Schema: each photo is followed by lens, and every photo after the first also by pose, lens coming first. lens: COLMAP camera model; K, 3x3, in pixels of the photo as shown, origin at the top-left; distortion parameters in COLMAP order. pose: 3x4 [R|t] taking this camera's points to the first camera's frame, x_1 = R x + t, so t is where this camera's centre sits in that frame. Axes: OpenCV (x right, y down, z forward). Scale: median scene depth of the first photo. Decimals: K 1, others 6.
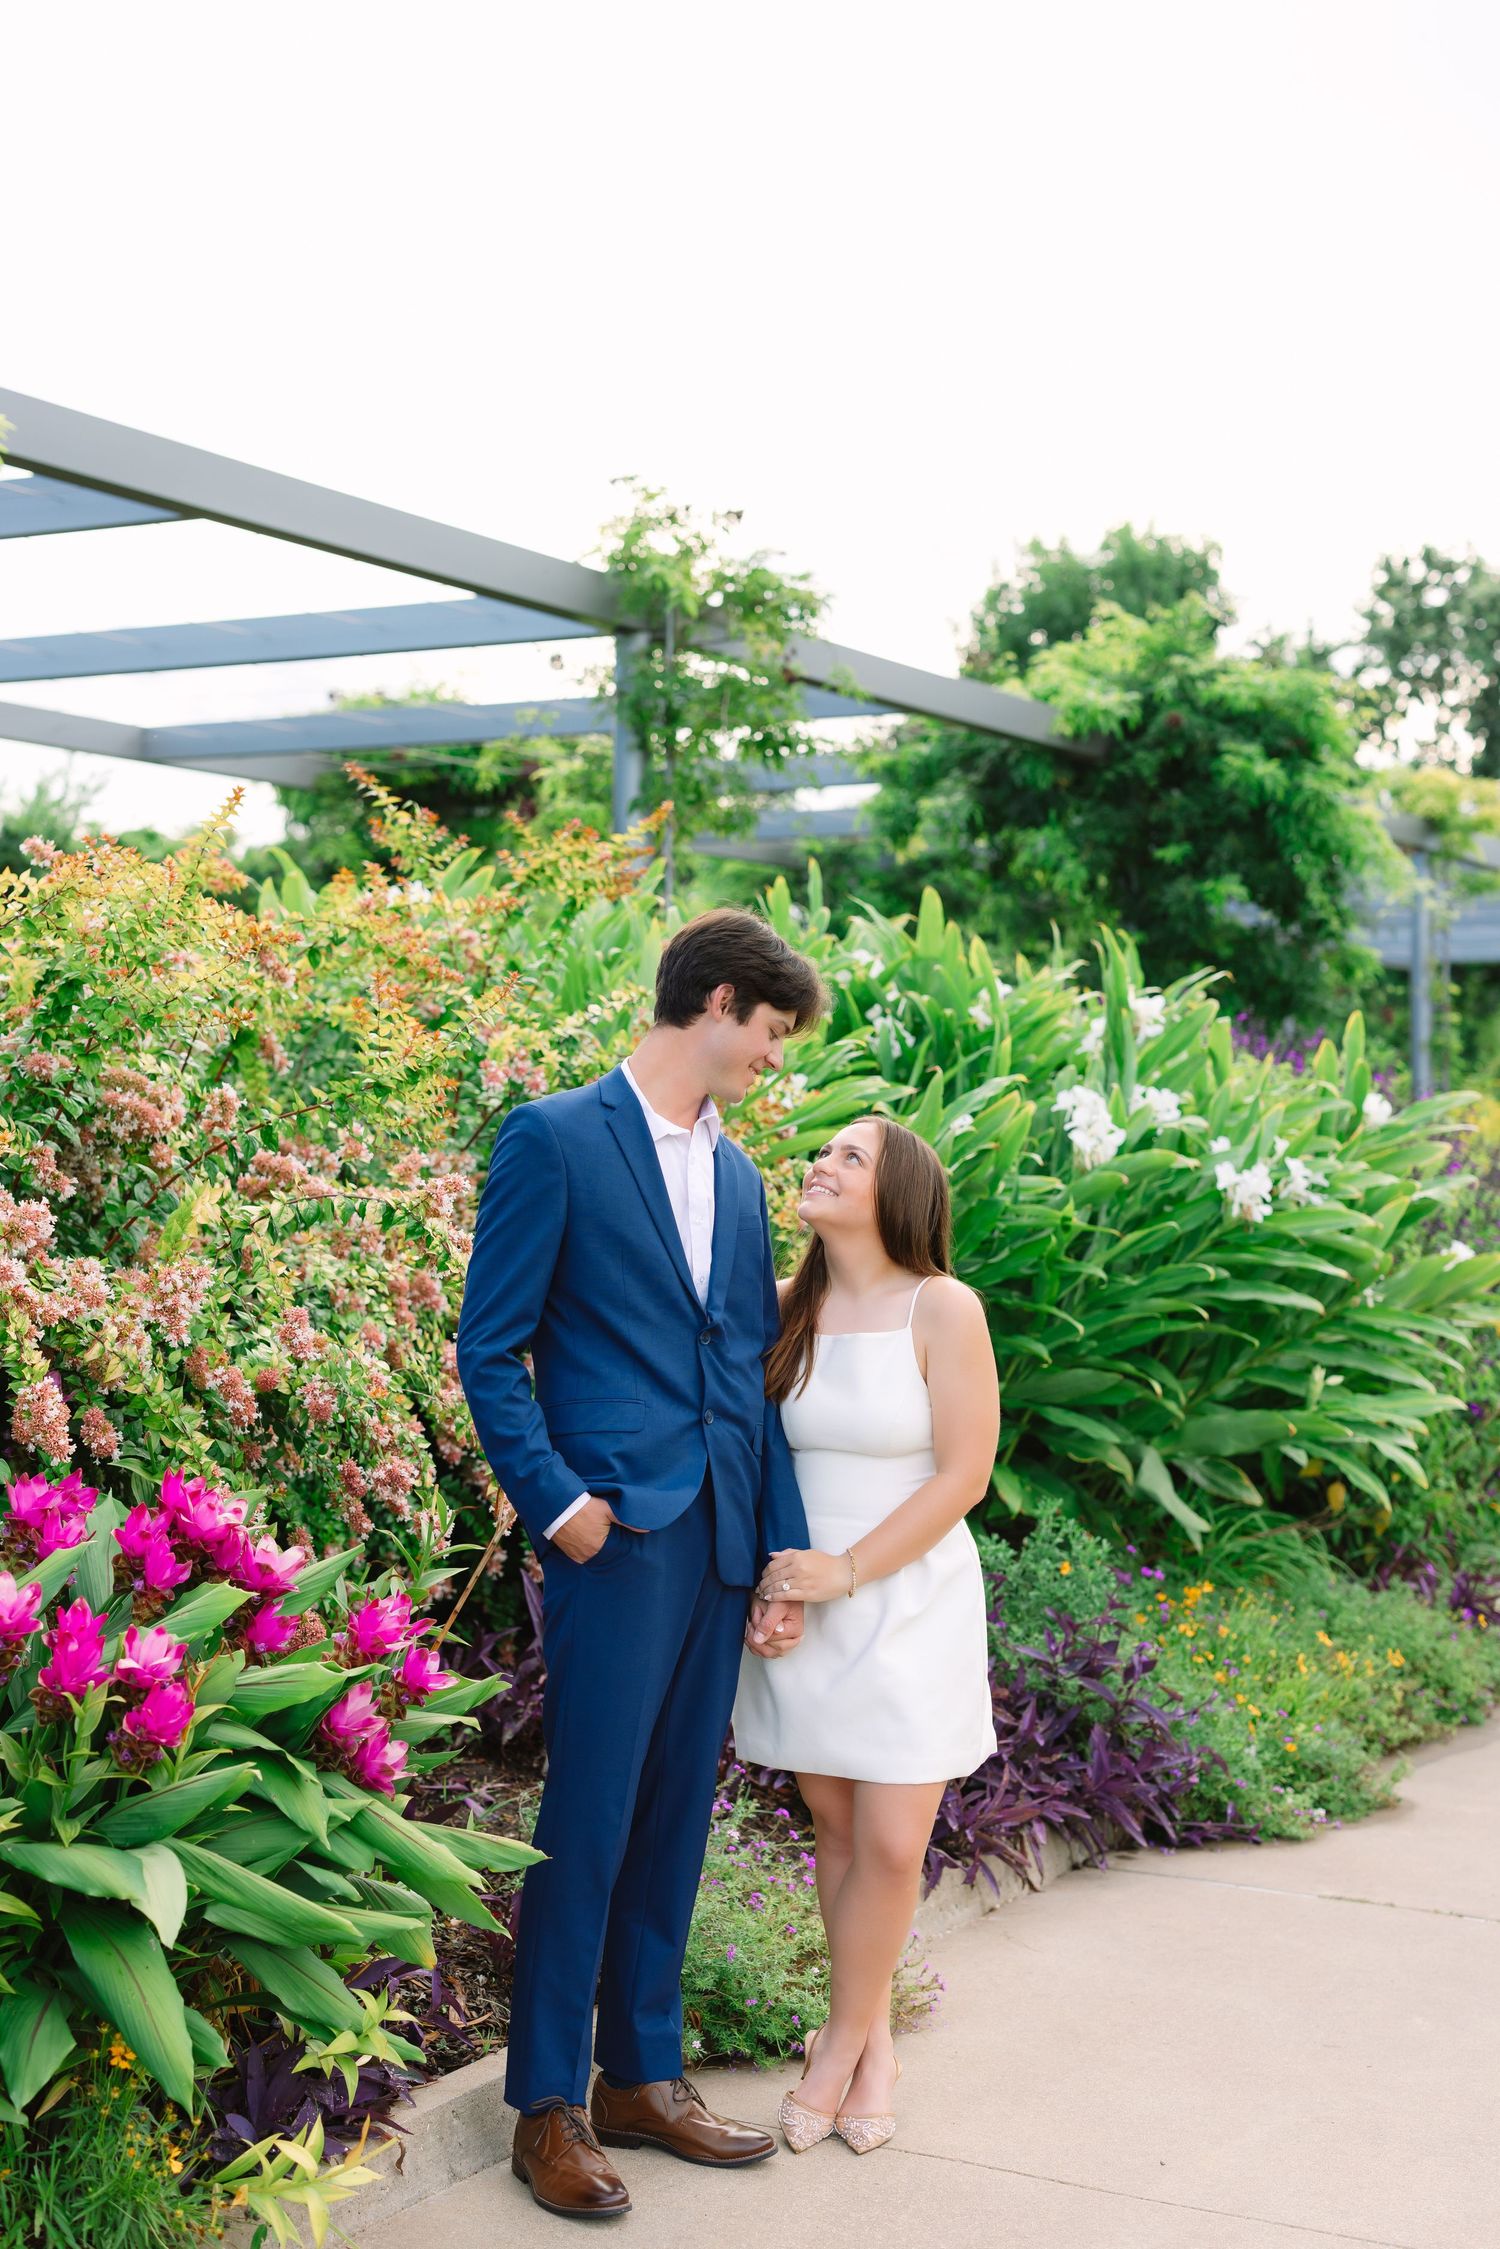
lens RADIAL K [[3250.8, 0, 750.0], [0, 3250.8, 1124.5], [0, 0, 1]] dist [0.017945, 0.012089]
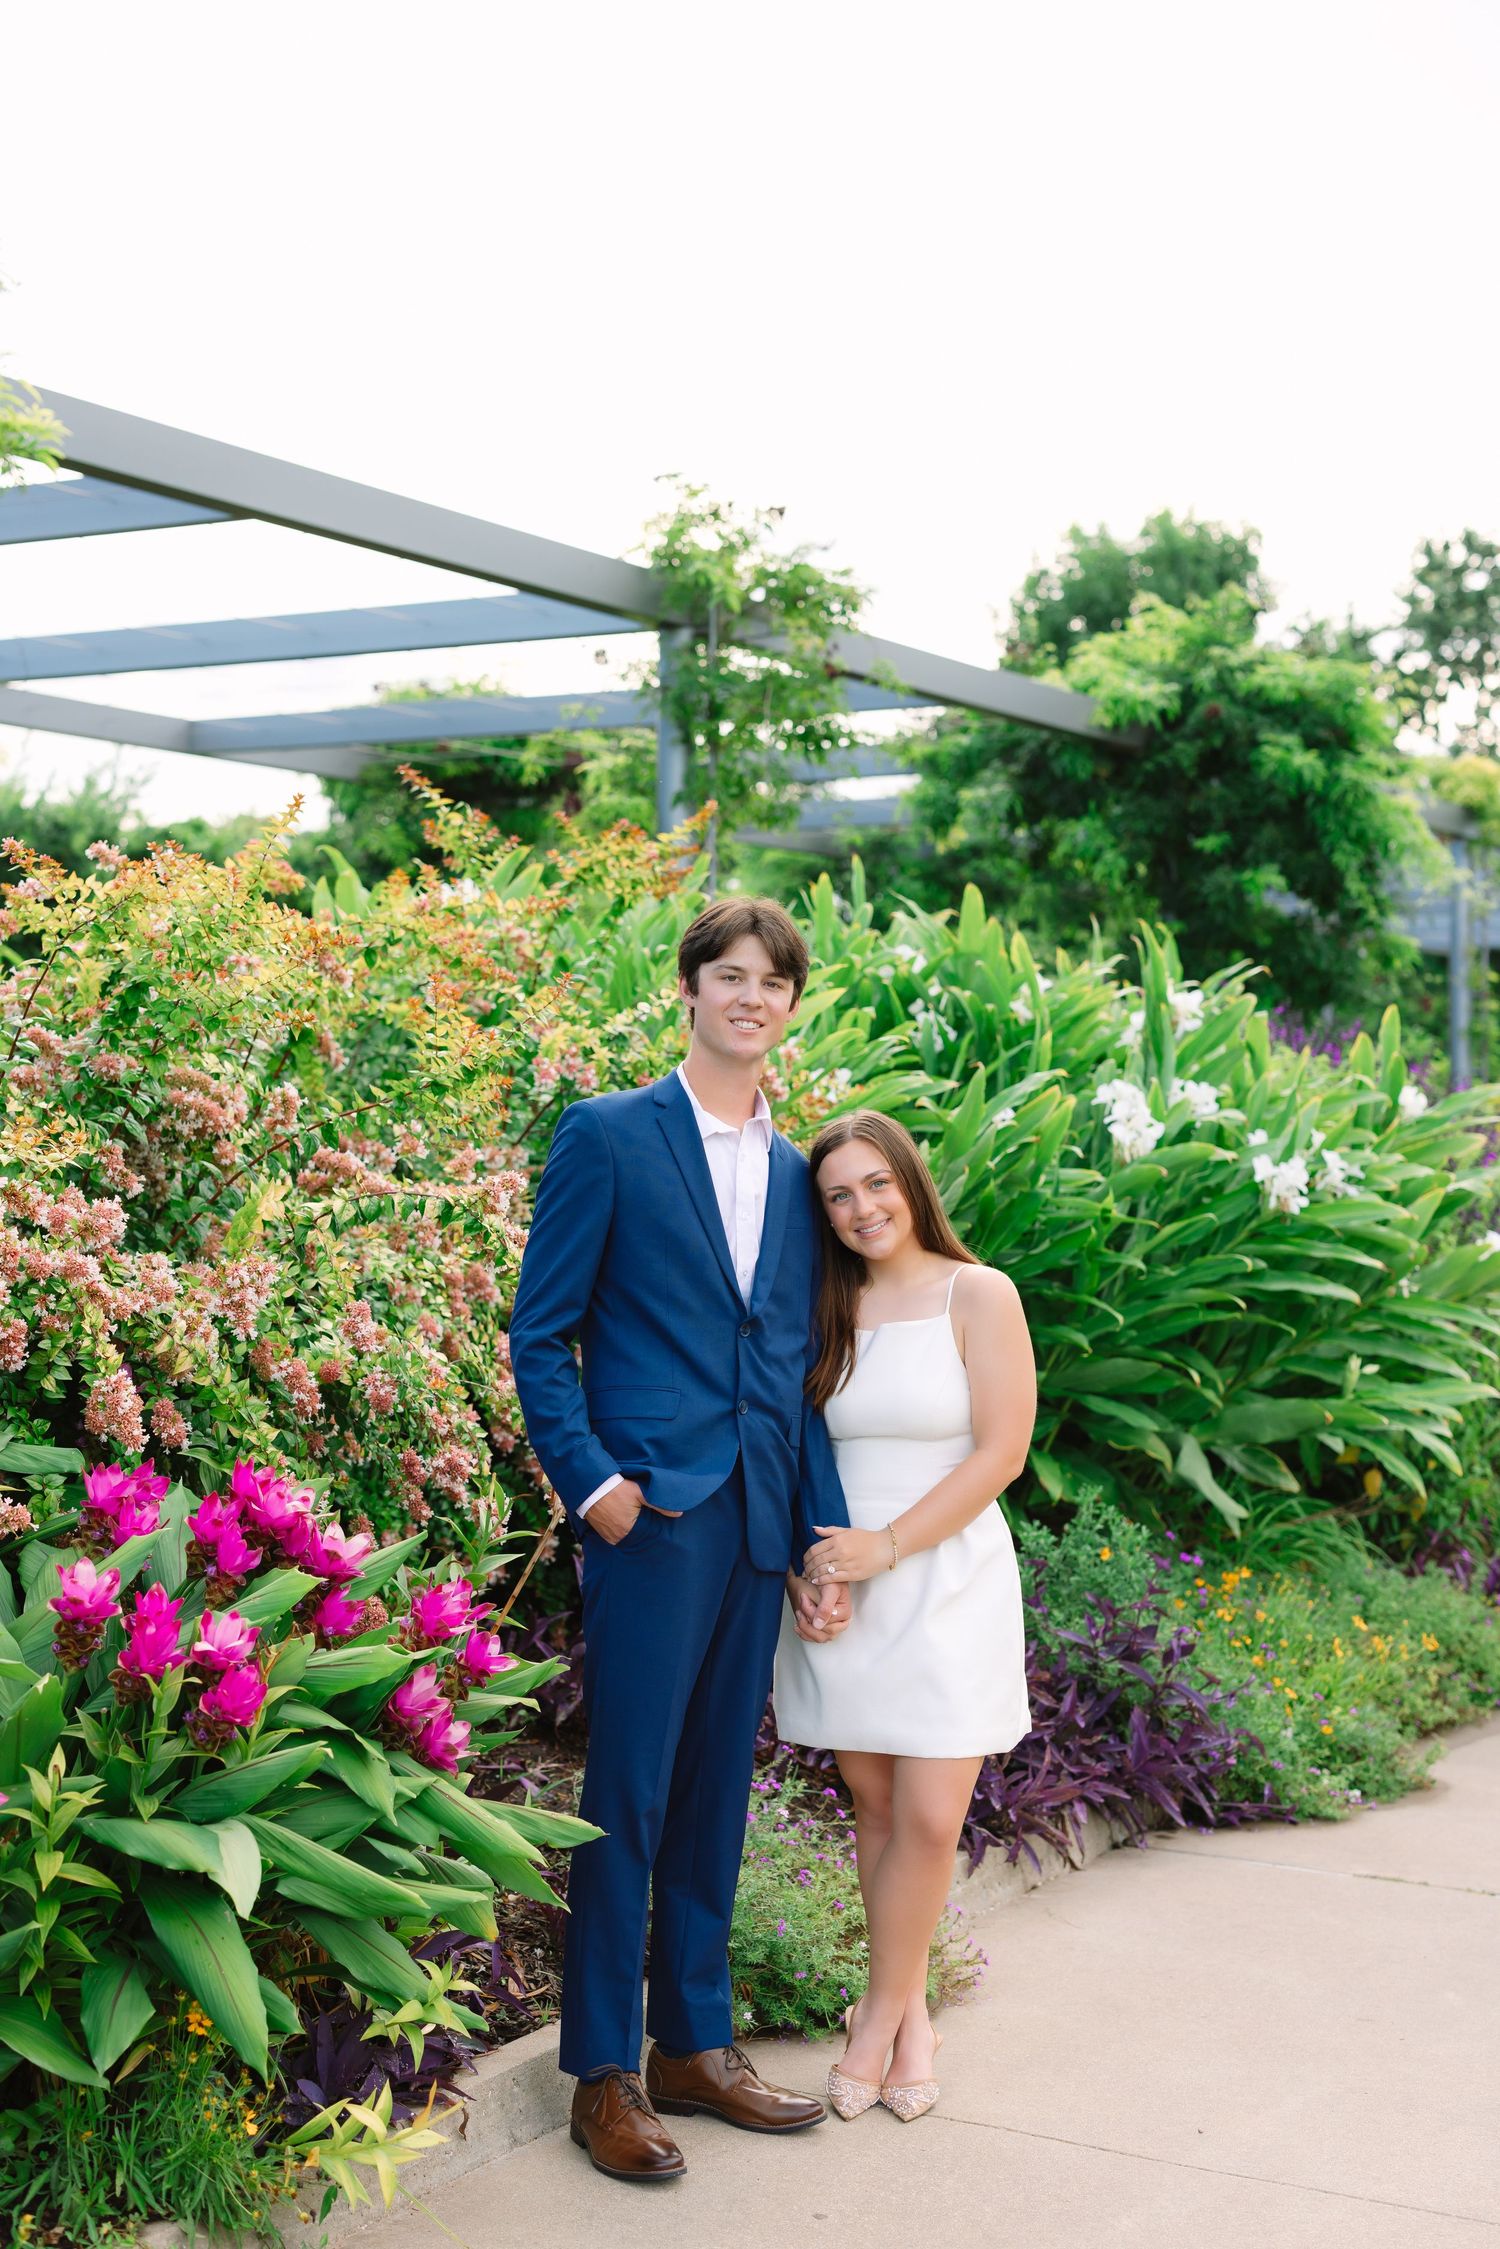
lens RADIAL K [[3250.8, 0, 750.0], [0, 3250.8, 1124.5], [0, 0, 1]] dist [0.017945, 0.012089]
pose [[0.999927, -0.001021, -0.012070, -0.001920], [0.001080, 0.999988, 0.004858, -0.003144], [0.012065, -0.004871, 0.999915, -0.019326]]
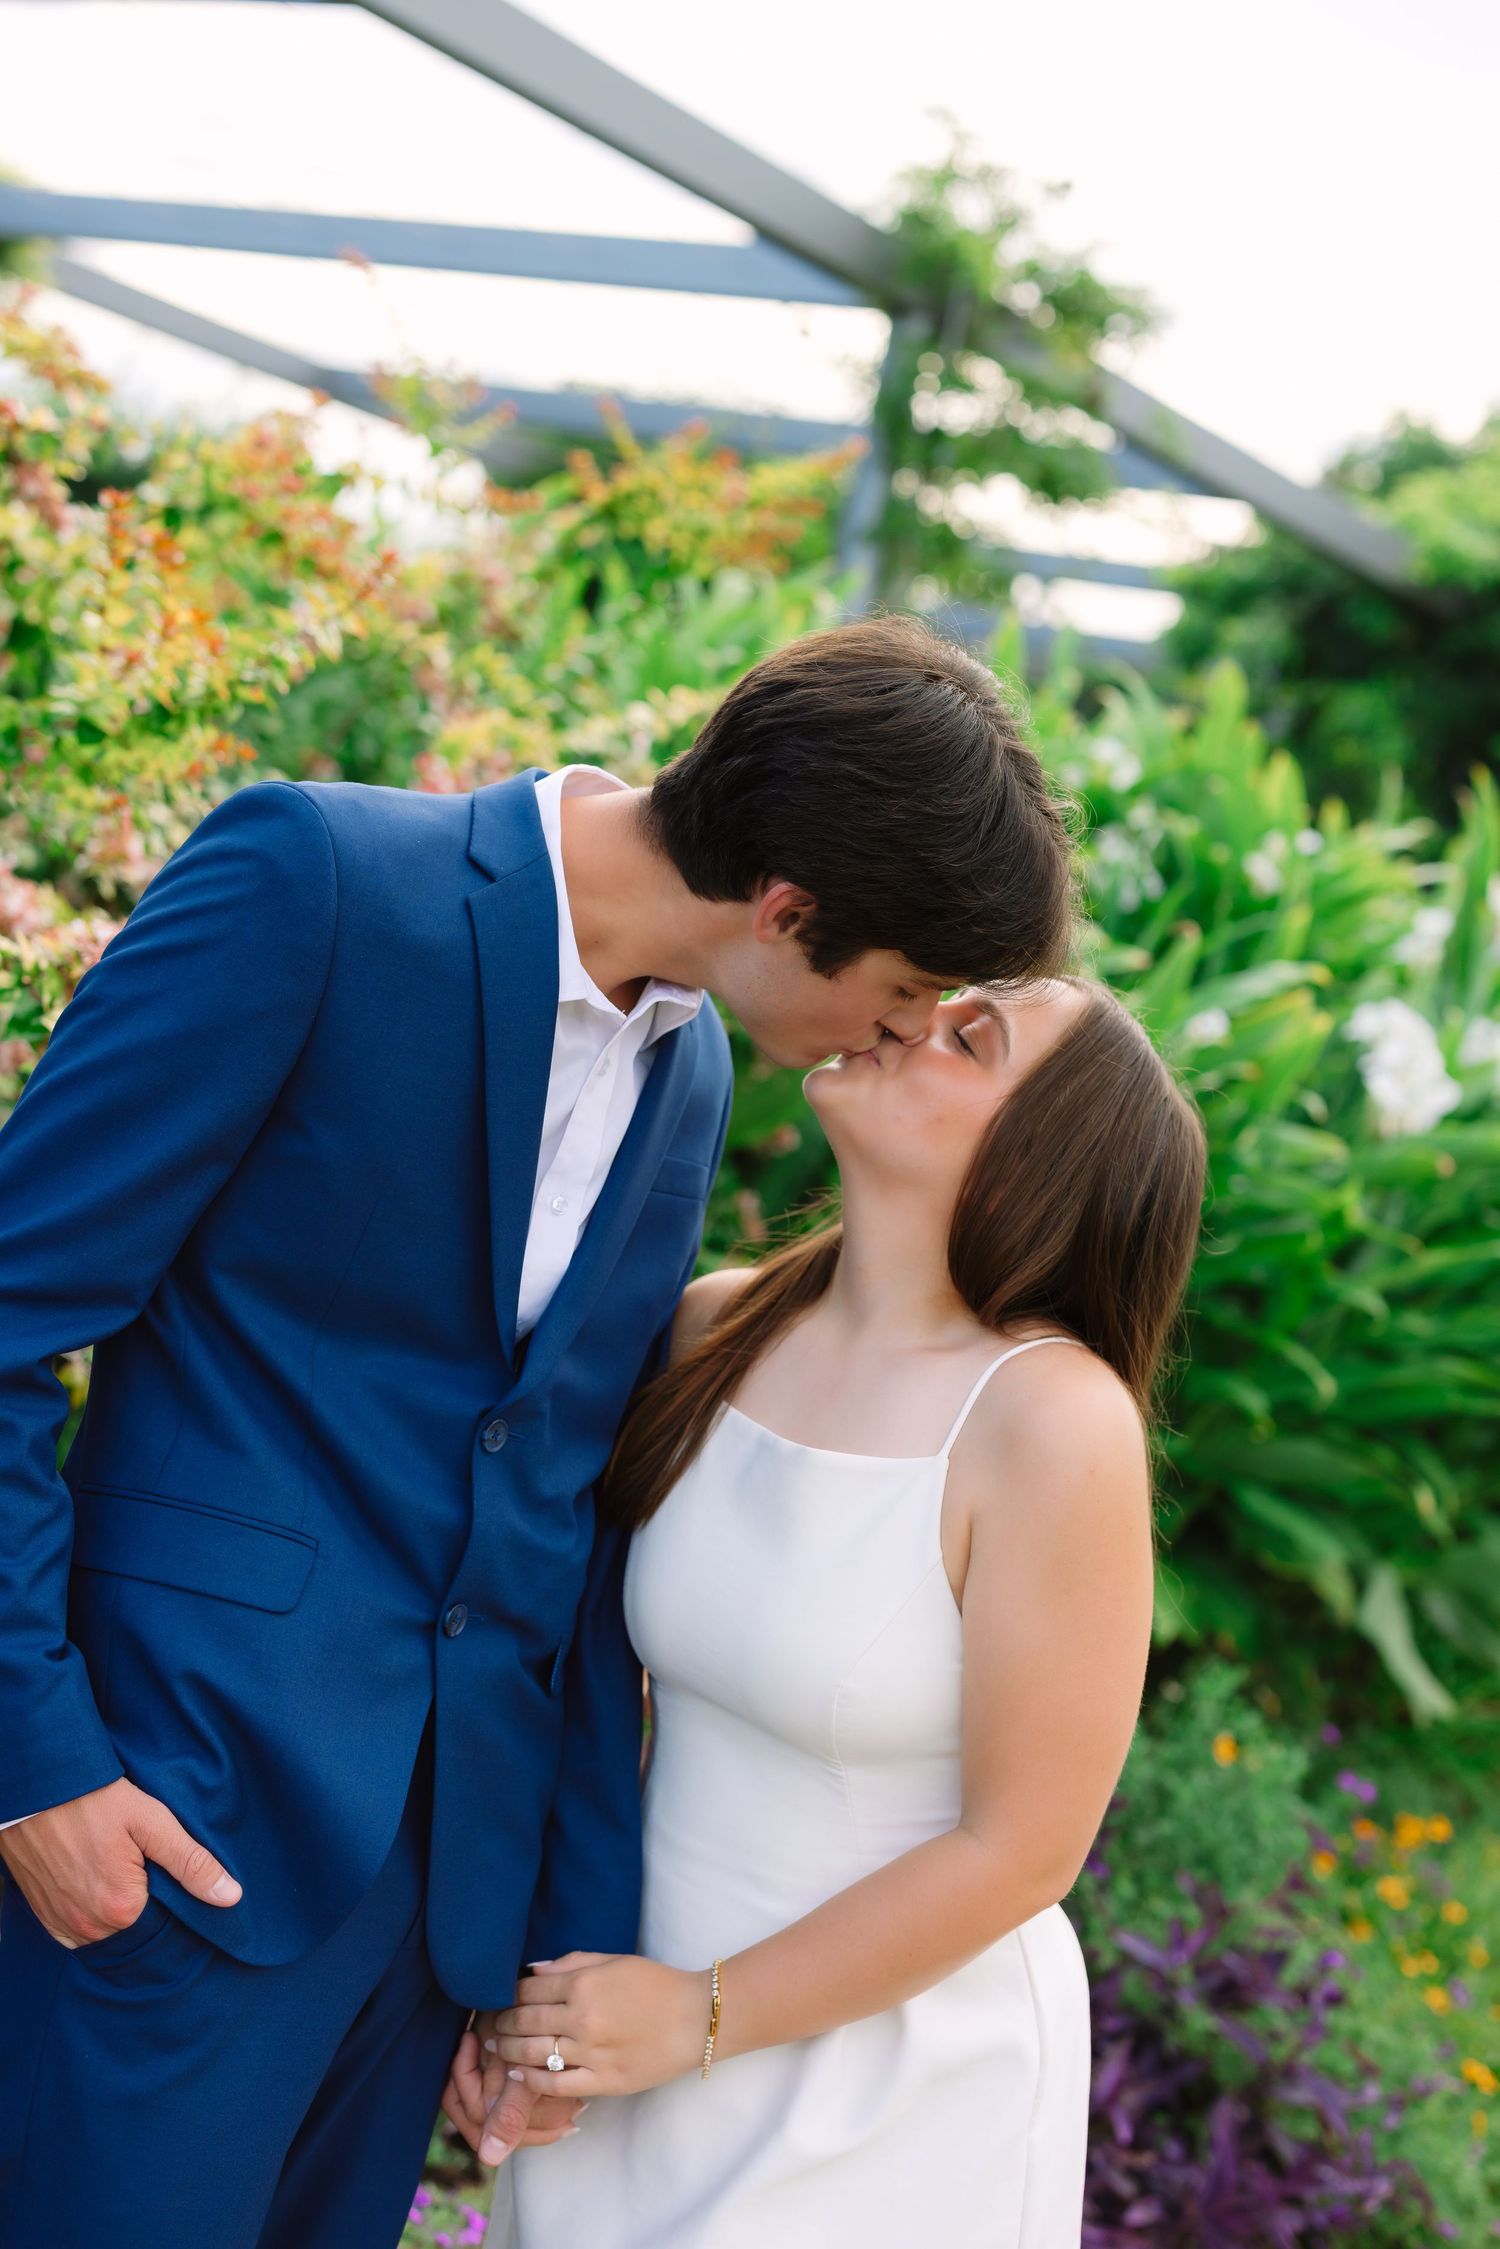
lens RADIAL K [[3273.9, 0, 750.0], [0, 3273.9, 1124.5], [0, 0, 1]] dist [-0.001555, -0.002122]
pose [[0.977516, 0.202482, -0.058855, 0.020339], [-0.199110, 0.978232, 0.058463, -0.001110], [0.069411, -0.045430, 0.996553, 0.369981]]
